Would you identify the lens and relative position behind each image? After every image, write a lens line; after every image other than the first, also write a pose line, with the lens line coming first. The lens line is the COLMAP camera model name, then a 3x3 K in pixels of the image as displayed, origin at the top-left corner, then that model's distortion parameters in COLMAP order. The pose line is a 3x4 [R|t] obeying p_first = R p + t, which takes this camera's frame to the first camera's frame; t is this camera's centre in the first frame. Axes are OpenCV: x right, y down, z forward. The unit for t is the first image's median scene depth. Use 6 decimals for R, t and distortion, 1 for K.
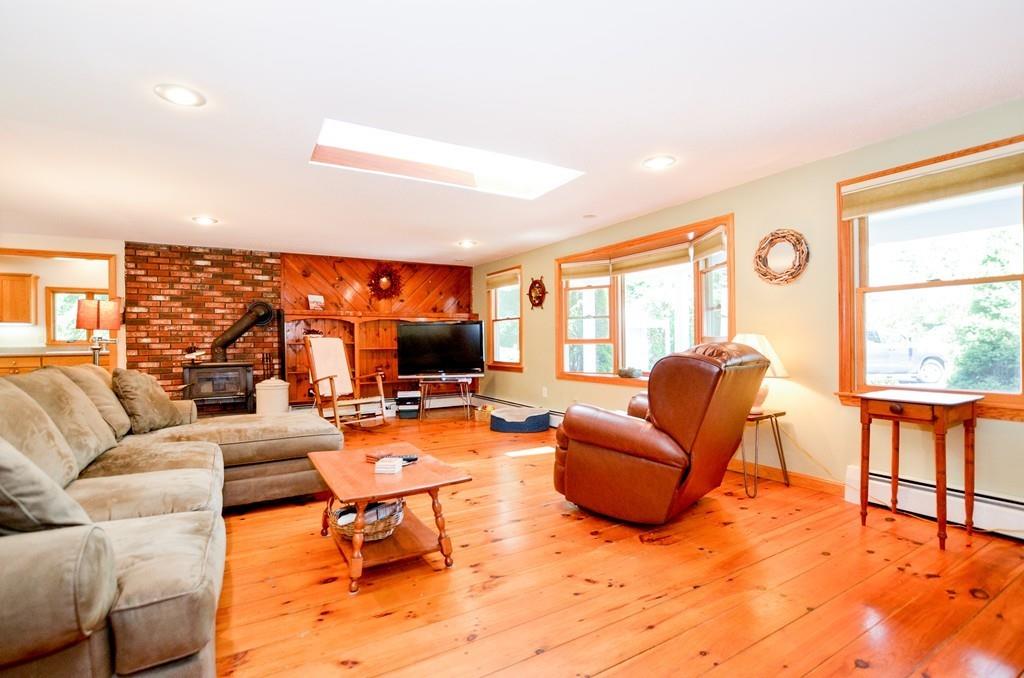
lens RADIAL K [[474.0, 0, 512.5], [0, 474.0, 342.6], [0, 0, 1]] dist [-0.025981, 0.001089]
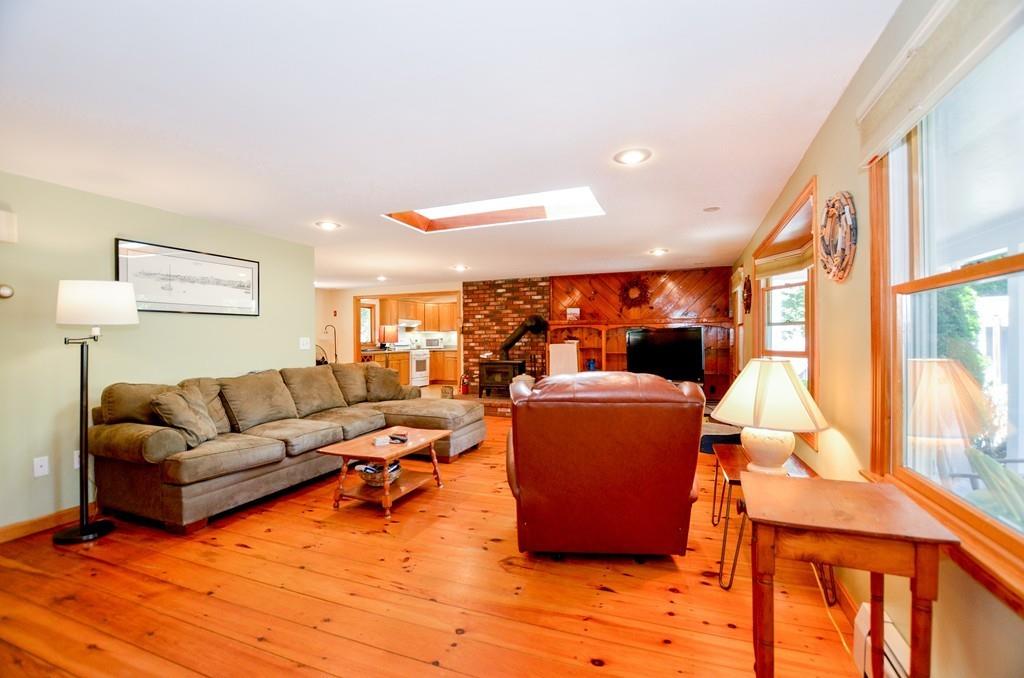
lens RADIAL K [[449.2, 0, 512.0], [0, 449.2, 339.0], [0, 0, 1]] dist [-0.031899, 0.000089]
pose [[0.617183, 0.005570, -0.786800, 0.445703], [-0.002422, 0.999984, 0.005179, -0.028933], [0.786816, -0.001290, 0.617186, 0.175256]]
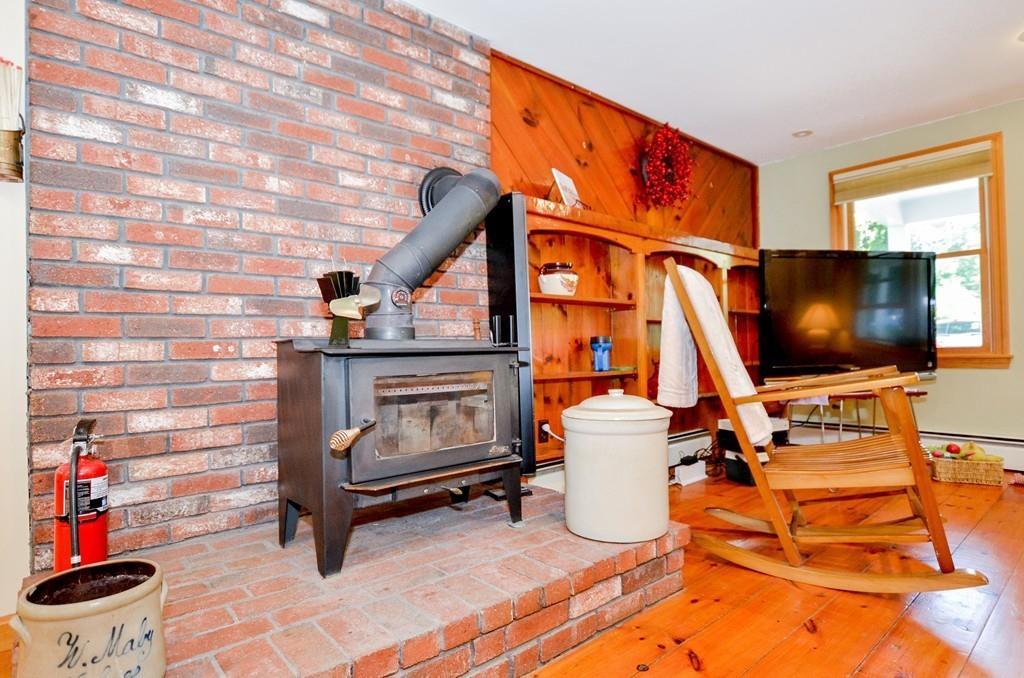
lens RADIAL K [[544.8, 0, 512.0], [0, 544.8, 339.0], [0, 0, 1]] dist [-0.024164, 0.011565]
pose [[0.984098, -0.000147, 0.177625, -0.595182], [0.002368, 0.999922, -0.012290, 0.043378], [-0.177609, 0.012515, 0.984022, 0.642631]]
